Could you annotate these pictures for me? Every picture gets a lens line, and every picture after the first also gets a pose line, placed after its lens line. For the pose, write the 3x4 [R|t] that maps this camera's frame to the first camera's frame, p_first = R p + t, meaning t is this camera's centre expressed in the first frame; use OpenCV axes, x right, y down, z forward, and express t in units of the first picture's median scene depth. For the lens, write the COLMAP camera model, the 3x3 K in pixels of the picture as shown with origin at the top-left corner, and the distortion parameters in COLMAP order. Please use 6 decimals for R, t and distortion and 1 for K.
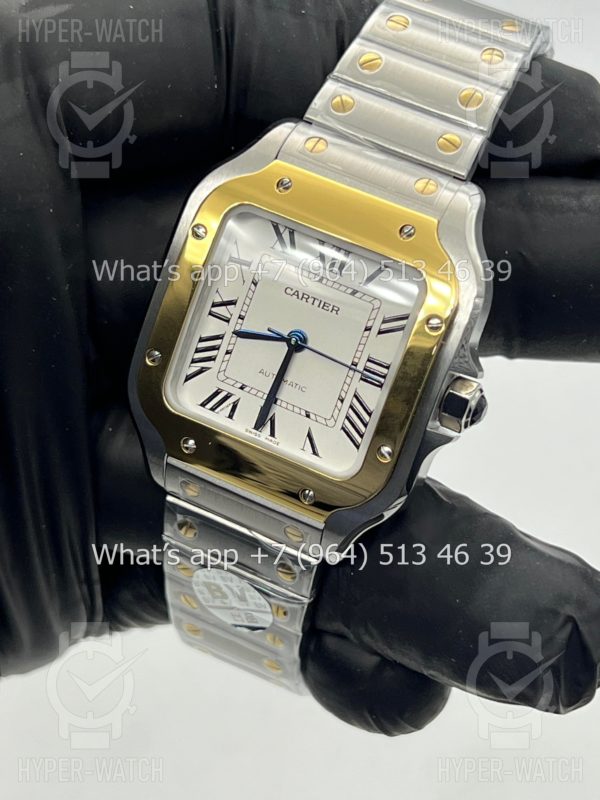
lens RADIAL K [[1894.9, 0, 300.0], [0, 1894.9, 400.0], [0, 0, 1]] dist [0.277682, -0.333349]
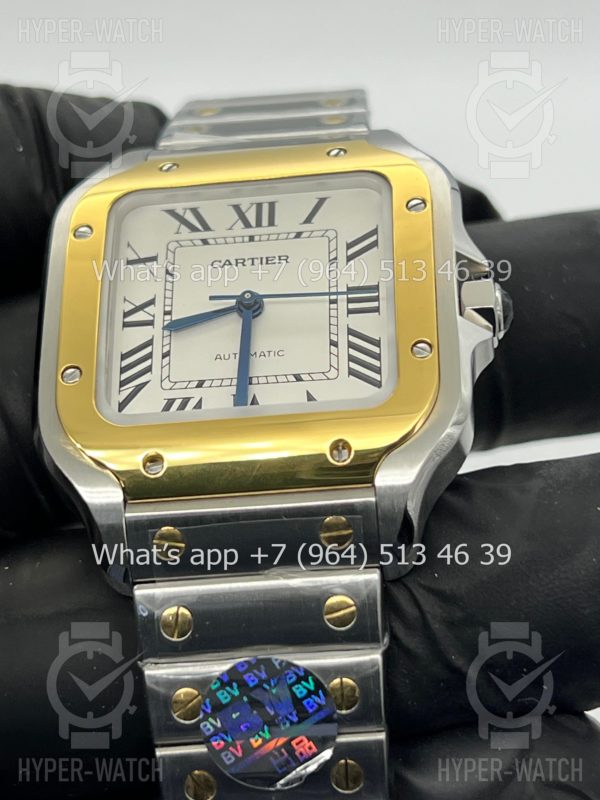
lens RADIAL K [[1894.9, 0, 300.0], [0, 1894.9, 400.0], [0, 0, 1]] dist [0.277682, -0.333349]
pose [[0.918243, -0.207847, 0.337090, -0.244966], [0.368373, 0.760741, -0.534391, 0.407245], [-0.145366, 0.614876, 0.775110, 0.426434]]
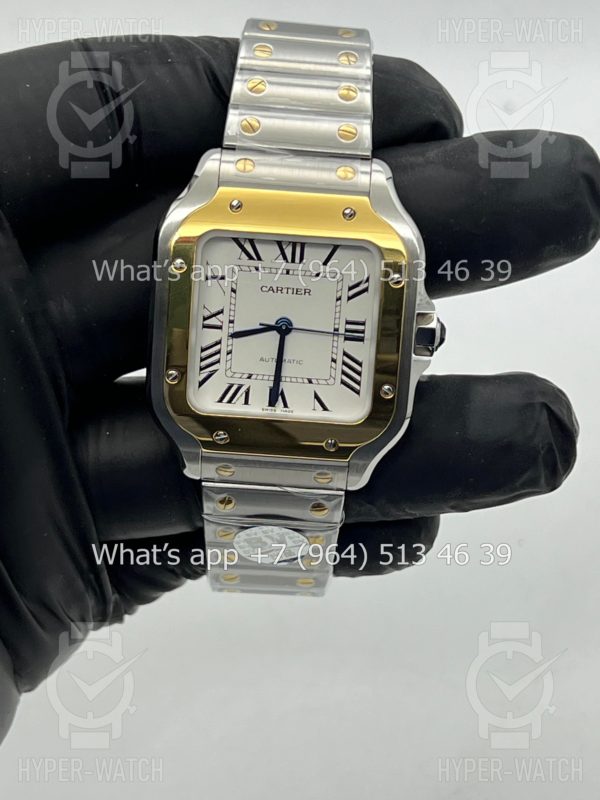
lens RADIAL K [[1894.9, 0, 300.0], [0, 1894.9, 400.0], [0, 0, 1]] dist [0.277682, -0.333349]
pose [[0.915551, -0.321483, 0.241691, -0.297132], [0.303518, 0.946539, 0.109270, -0.114593], [-0.263899, -0.026685, 0.964181, -0.170092]]
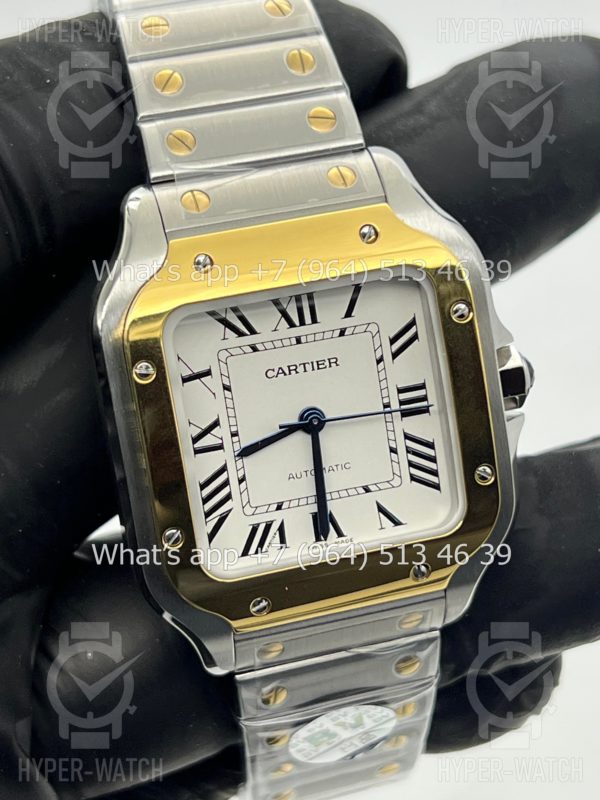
lens RADIAL K [[1894.9, 0, 300.0], [0, 1894.9, 400.0], [0, 0, 1]] dist [0.277682, -0.333349]
pose [[0.740769, -0.536076, 0.404826, -0.323998], [0.508143, 0.841328, 0.184274, -0.187760], [-0.439377, 0.069205, 0.895633, 0.276699]]
